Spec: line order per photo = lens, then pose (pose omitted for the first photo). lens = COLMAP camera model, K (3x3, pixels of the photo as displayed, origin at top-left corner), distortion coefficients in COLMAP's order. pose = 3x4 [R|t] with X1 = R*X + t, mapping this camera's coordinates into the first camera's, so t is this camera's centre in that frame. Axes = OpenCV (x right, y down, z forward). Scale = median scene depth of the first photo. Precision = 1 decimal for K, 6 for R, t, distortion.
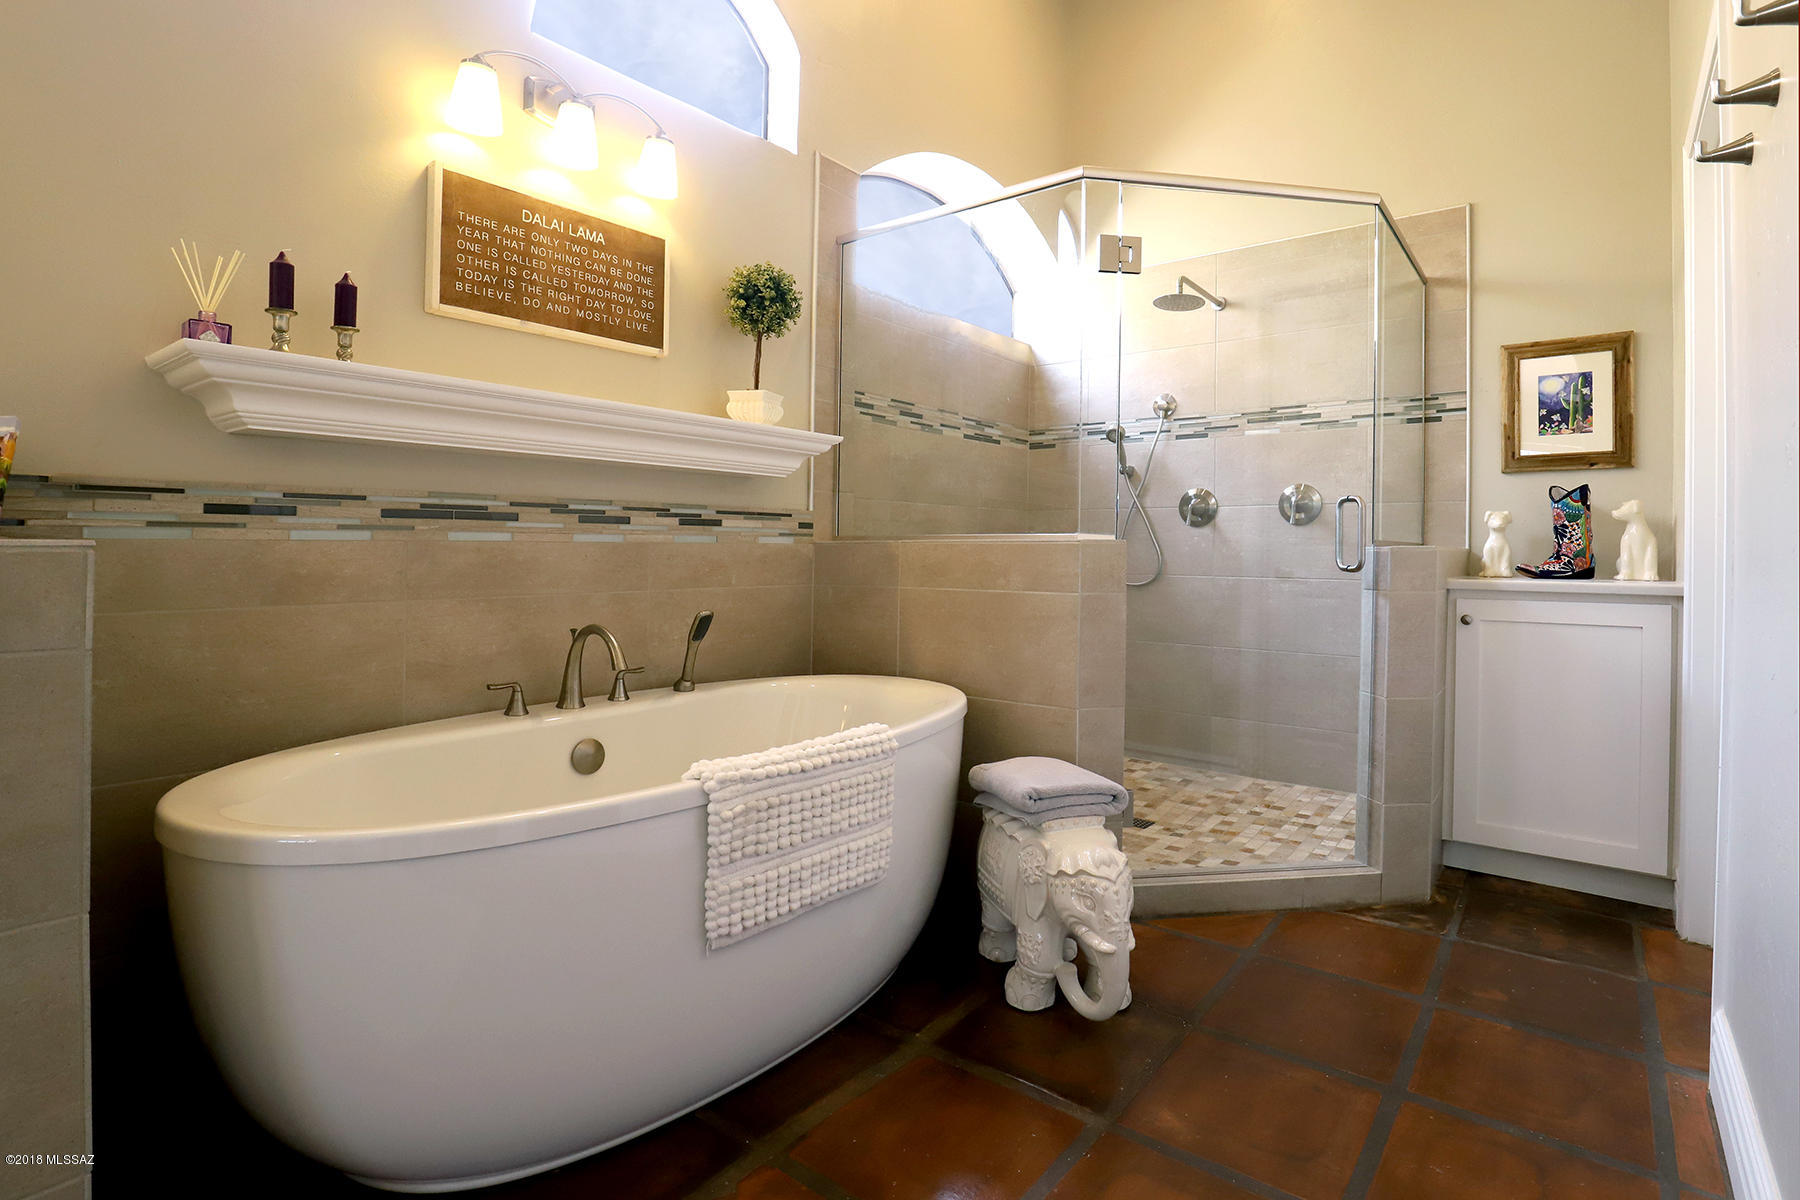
lens RADIAL K [[1037.6, 0, 850.3], [0, 1037.6, 547.2], [0, 0, 1]] dist [-0.030248, 0.001104]
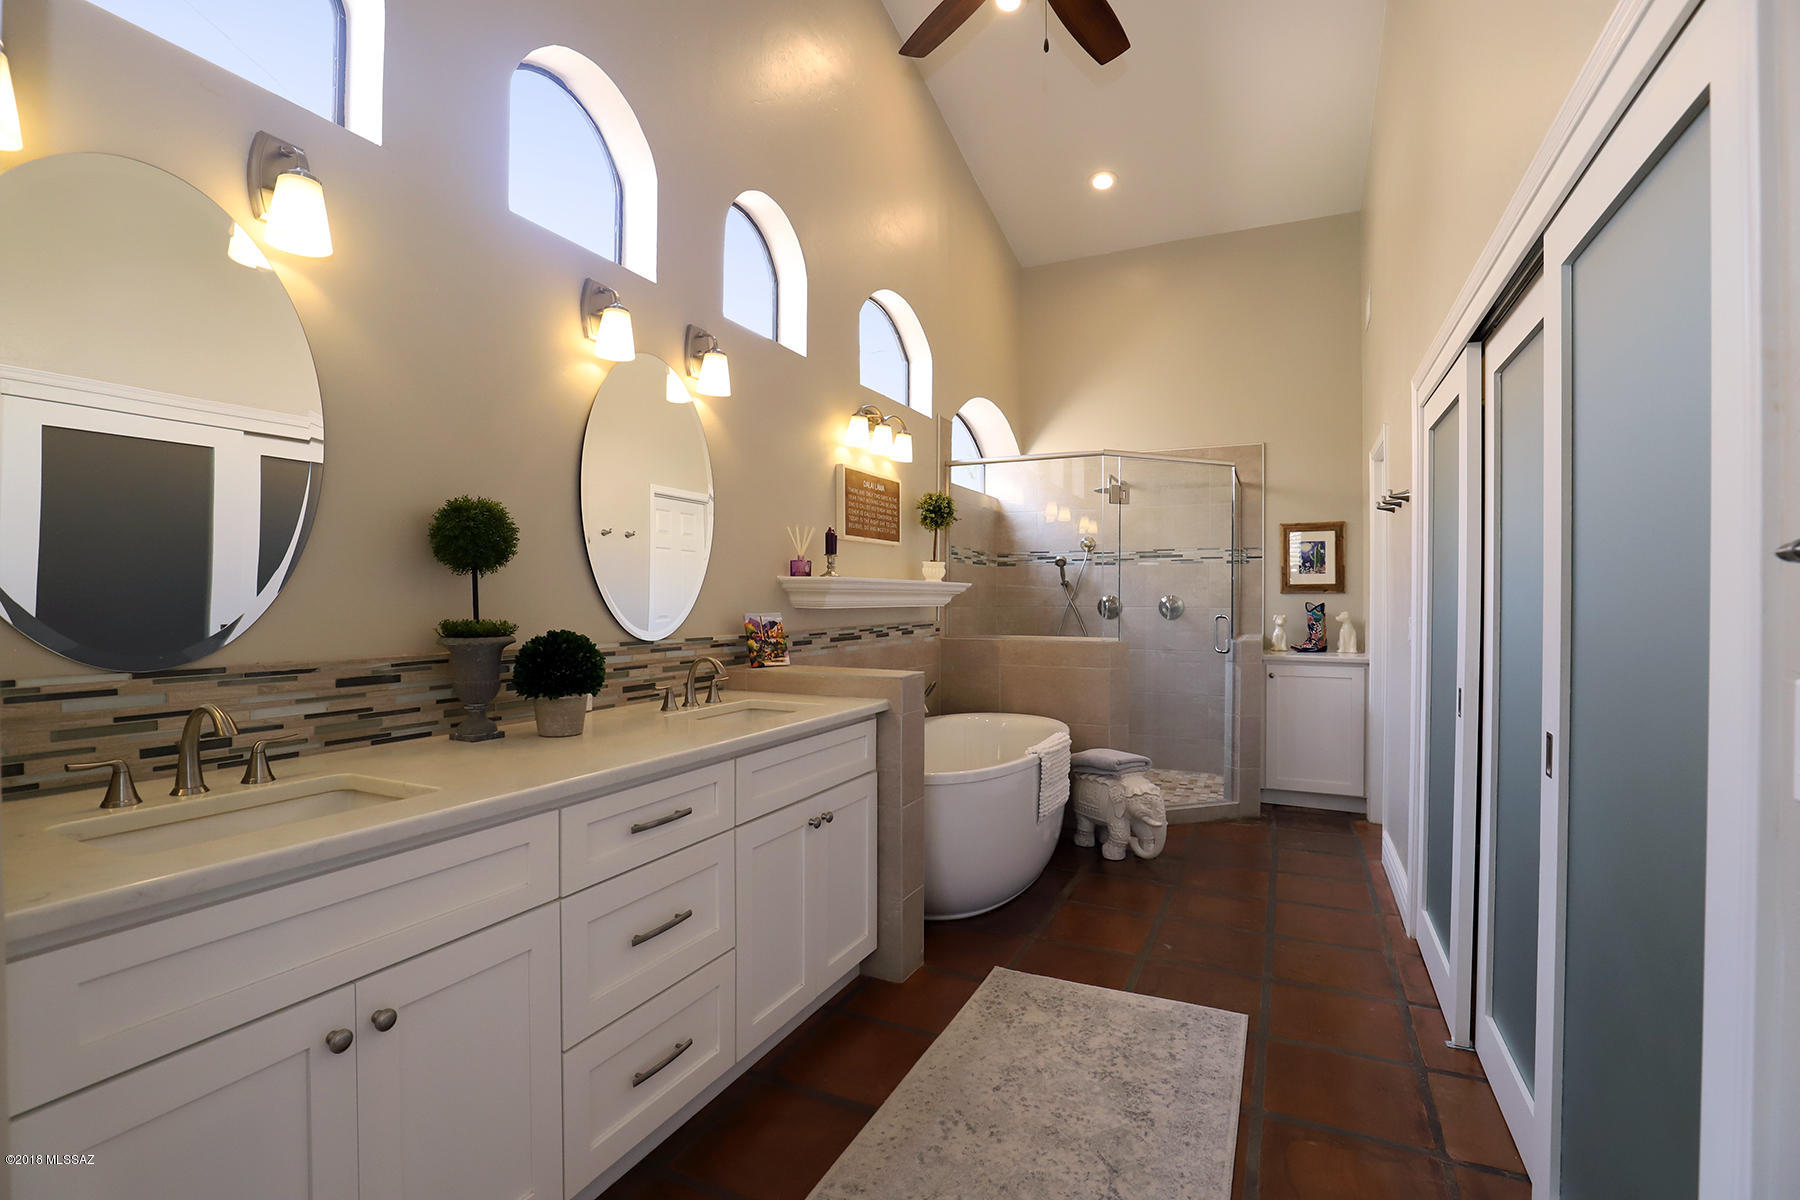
lens RADIAL K [[954.3, 0, 900.0], [0, 954.3, 600.0], [0, 0, 1]] dist [-0.025208, 0.000179]
pose [[0.972326, -0.002712, 0.233611, -0.428401], [0.002640, 0.999996, 0.000623, -0.063988], [-0.233612, 0.000011, 0.972330, -0.500167]]
